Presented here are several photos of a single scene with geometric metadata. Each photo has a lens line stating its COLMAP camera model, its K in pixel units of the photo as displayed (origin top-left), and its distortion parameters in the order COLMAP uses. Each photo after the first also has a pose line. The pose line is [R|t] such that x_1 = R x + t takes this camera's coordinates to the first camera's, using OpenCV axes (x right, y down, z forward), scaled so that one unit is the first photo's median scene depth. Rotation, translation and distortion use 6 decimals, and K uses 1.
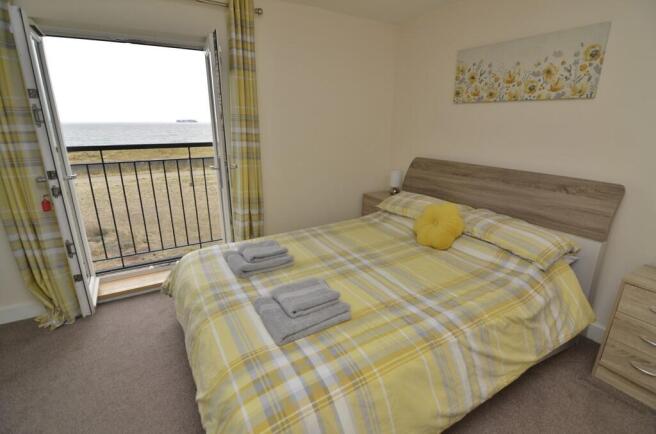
lens RADIAL K [[314.1, 0, 330.0], [0, 314.1, 216.8], [0, 0, 1]] dist [-0.003663, -0.009464]
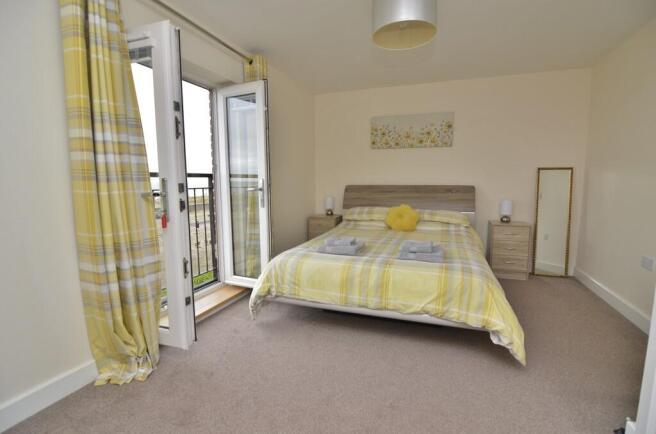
lens RADIAL K [[314.1, 0, 330.0], [0, 314.1, 216.8], [0, 0, 1]] dist [-0.003663, -0.009464]
pose [[0.773578, -0.081662, 0.628417, -0.946281], [0.194082, 0.974539, -0.112273, 0.126376], [-0.603249, 0.208816, 0.769731, -0.012944]]
